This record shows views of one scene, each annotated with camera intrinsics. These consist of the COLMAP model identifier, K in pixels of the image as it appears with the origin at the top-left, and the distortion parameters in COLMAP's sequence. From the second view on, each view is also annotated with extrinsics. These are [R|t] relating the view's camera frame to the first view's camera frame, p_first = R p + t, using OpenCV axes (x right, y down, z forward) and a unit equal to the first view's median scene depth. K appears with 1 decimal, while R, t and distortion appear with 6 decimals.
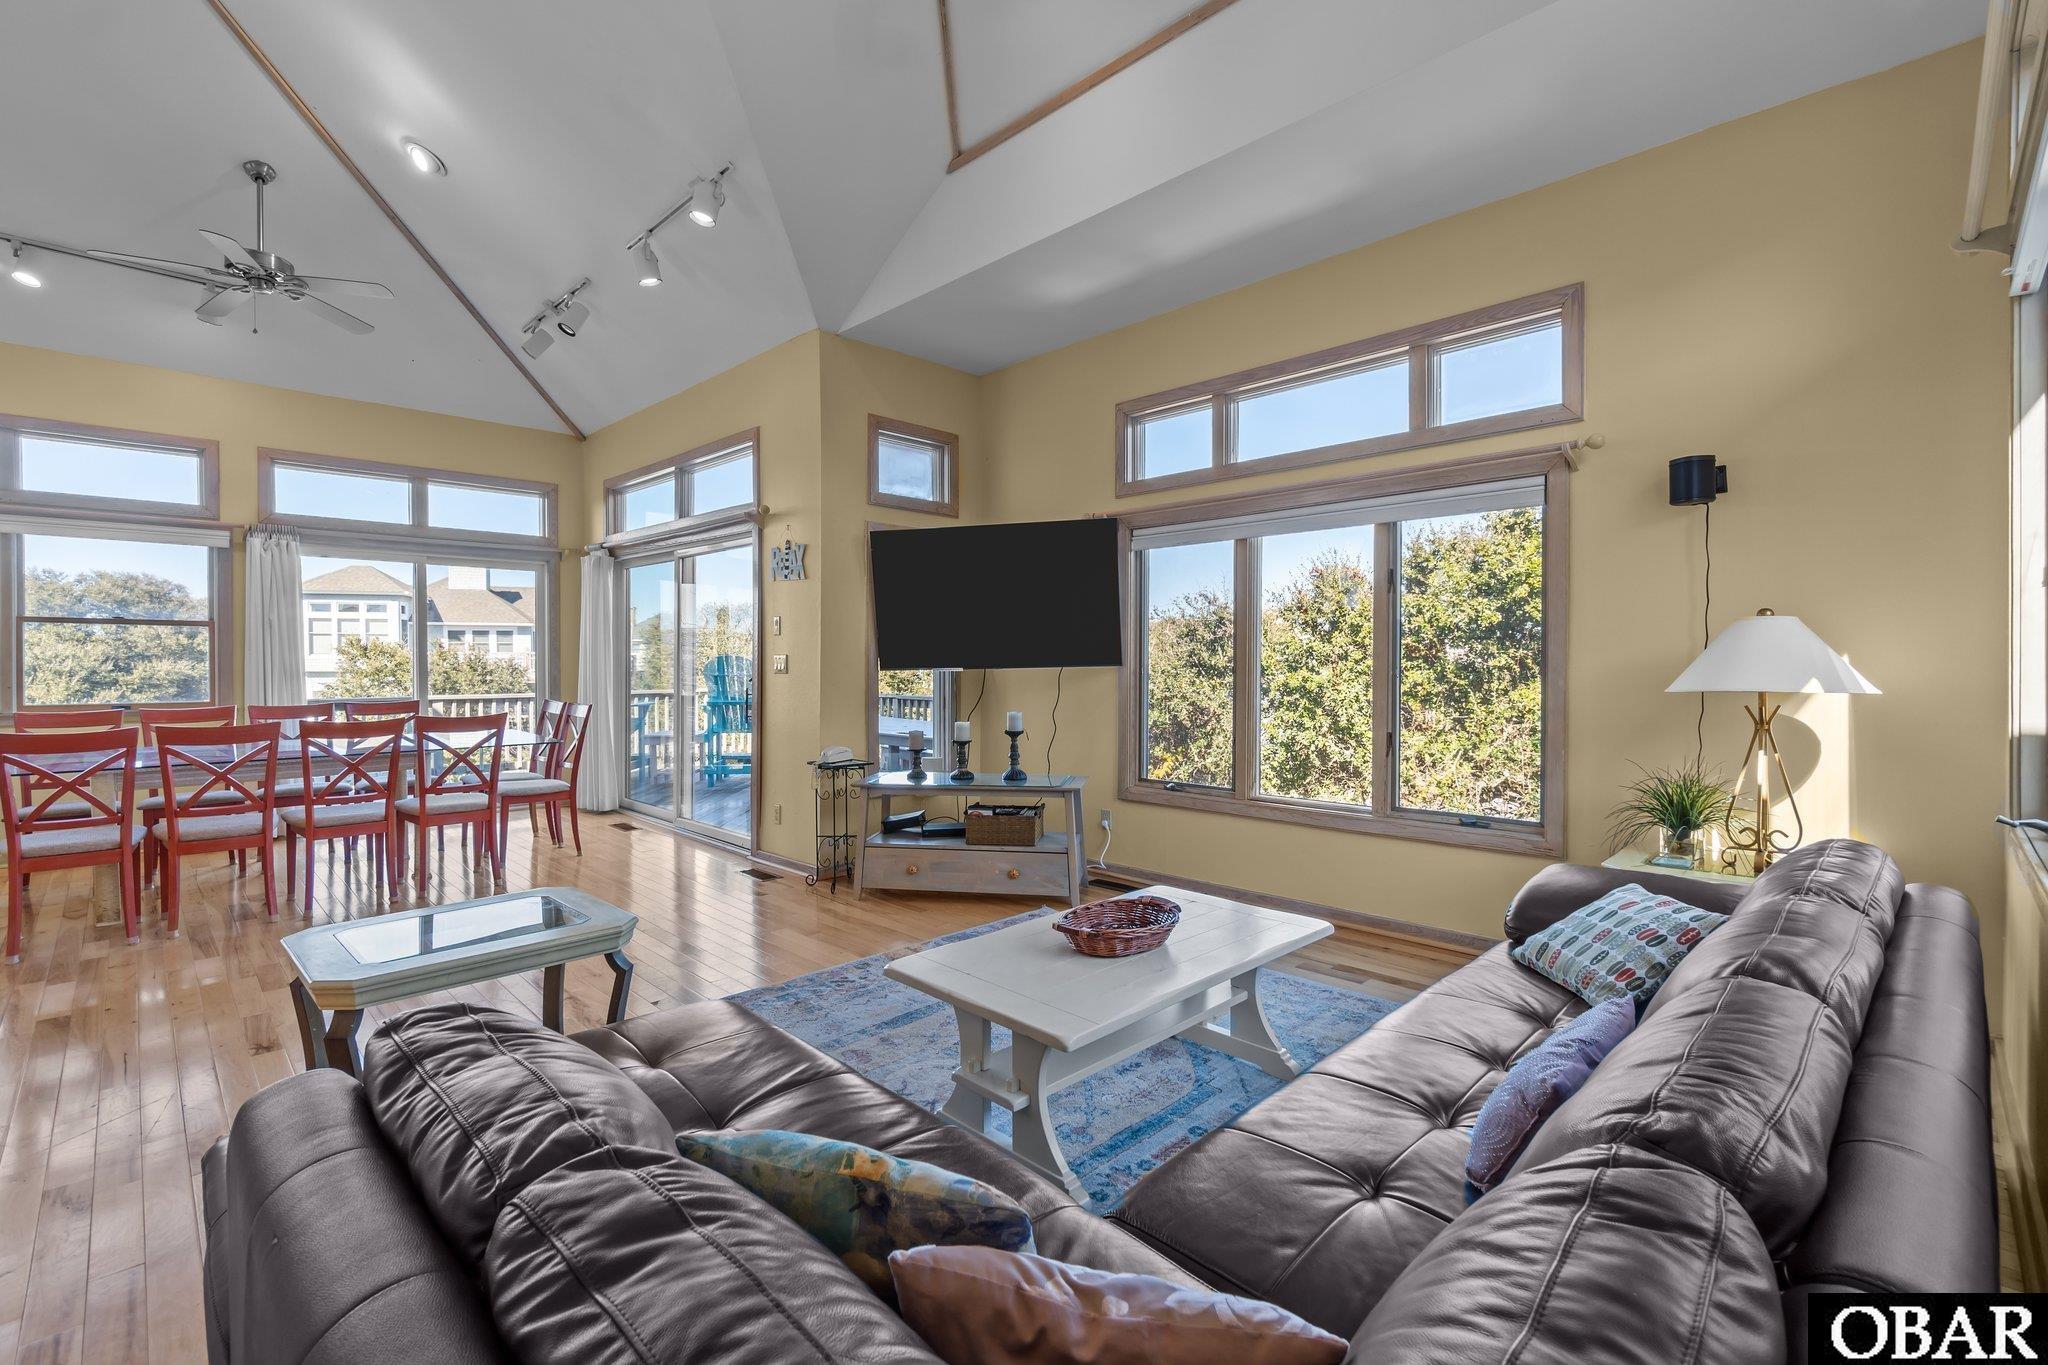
lens RADIAL K [[896.4, 0, 1063.0], [0, 896.4, 681.2], [0, 0, 1]] dist [-0.041964, 0.012574]
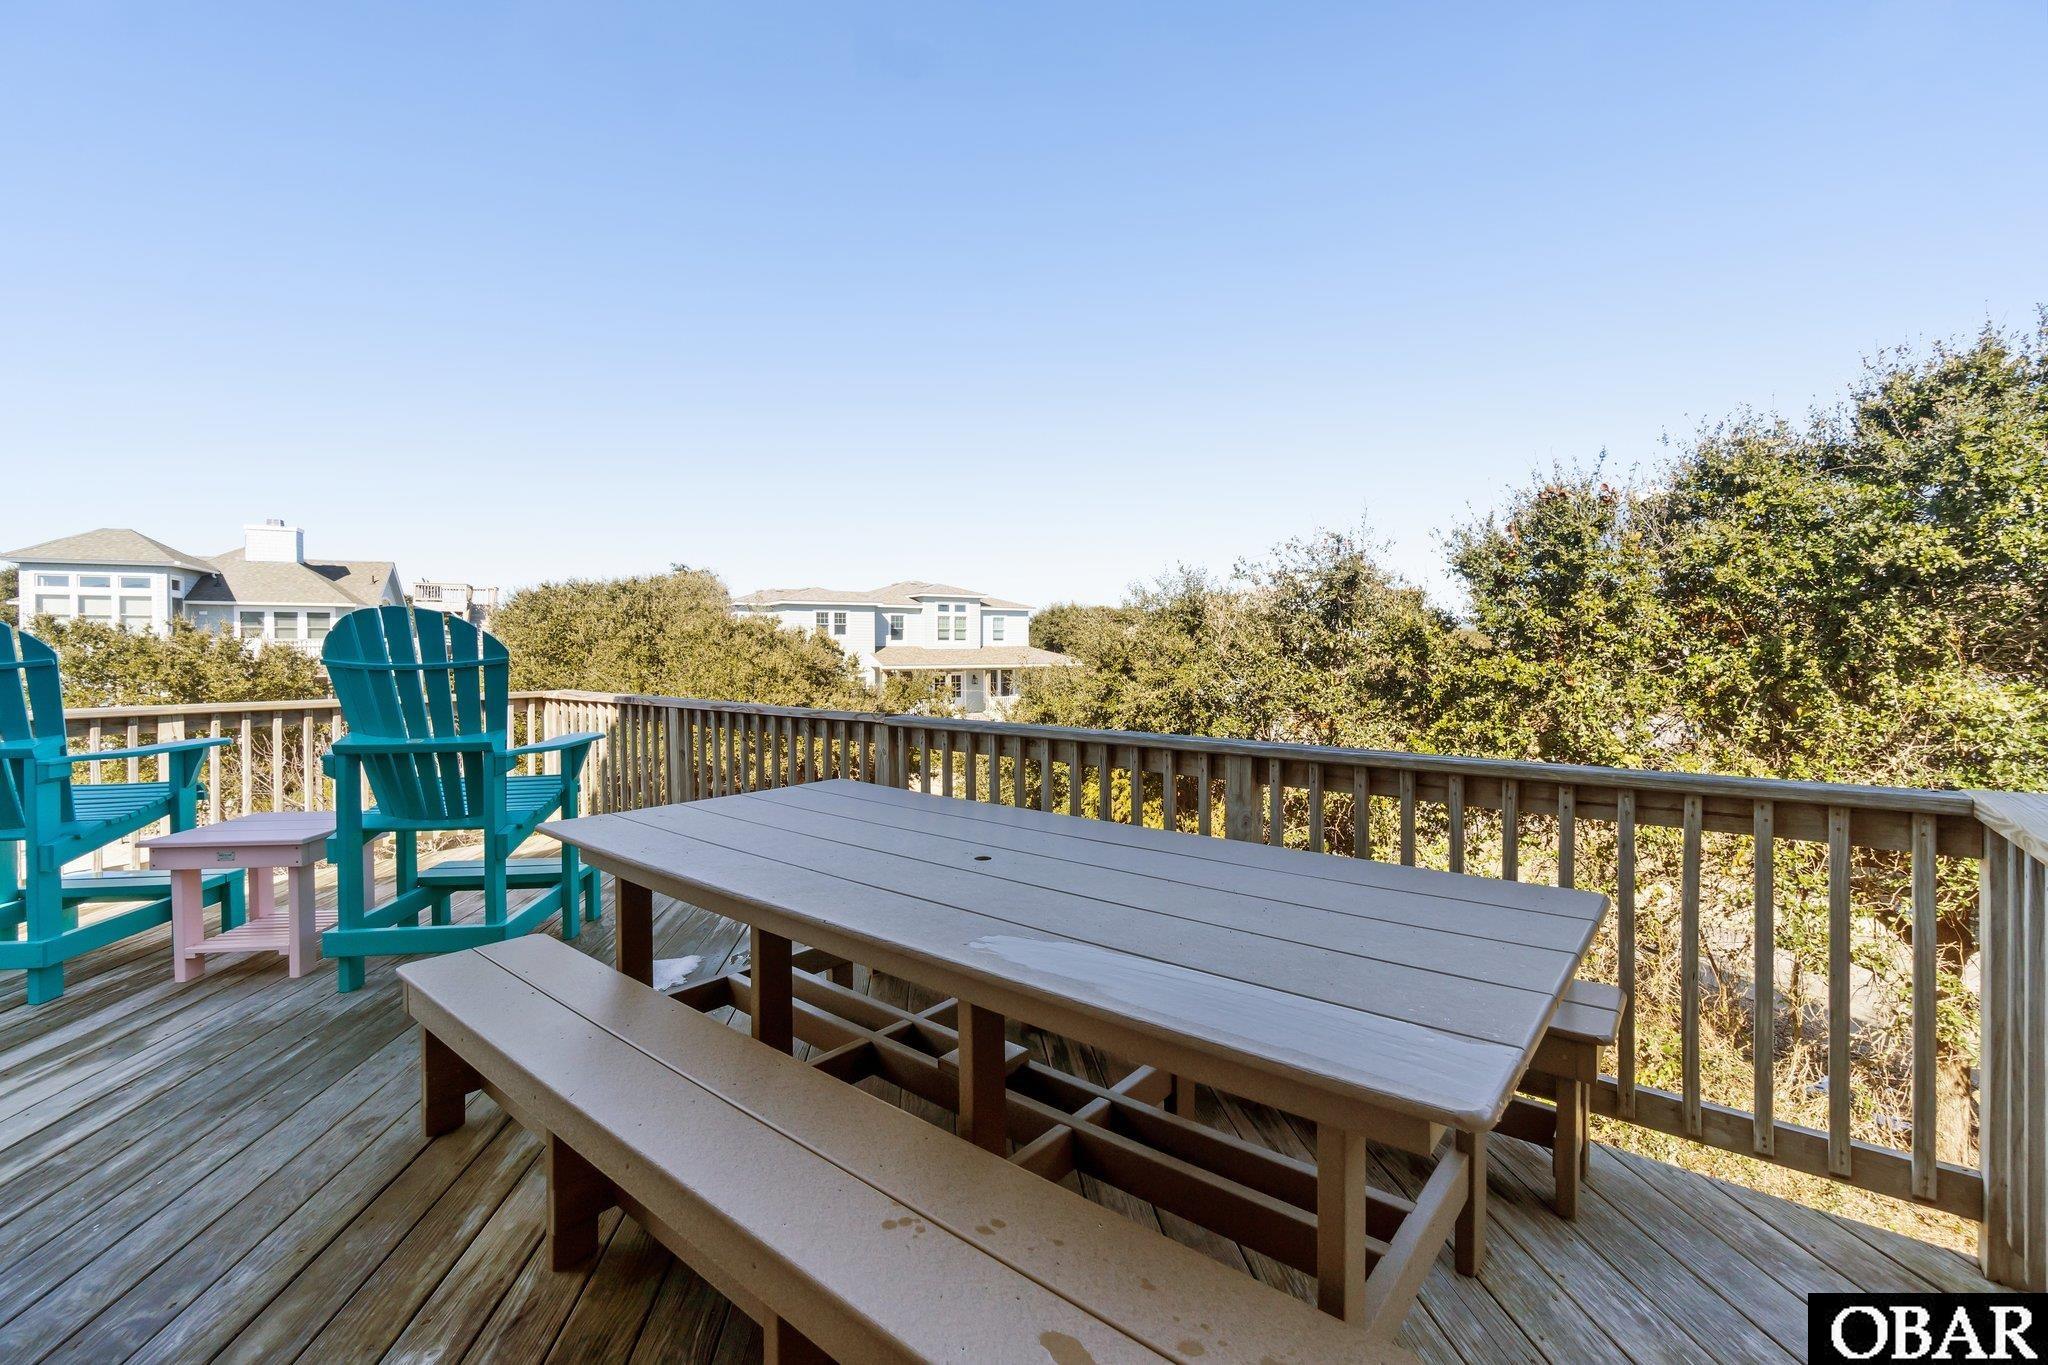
lens RADIAL K [[883.7, 0, 1033.5], [0, 883.7, 666.0], [0, 0, 1]] dist [-0.002643, -0.000145]
pose [[0.997386, -0.003884, 0.072157, -0.216969], [0.004281, 0.999976, -0.005361, -0.004969], [-0.072134, 0.005656, 0.997379, 0.872461]]
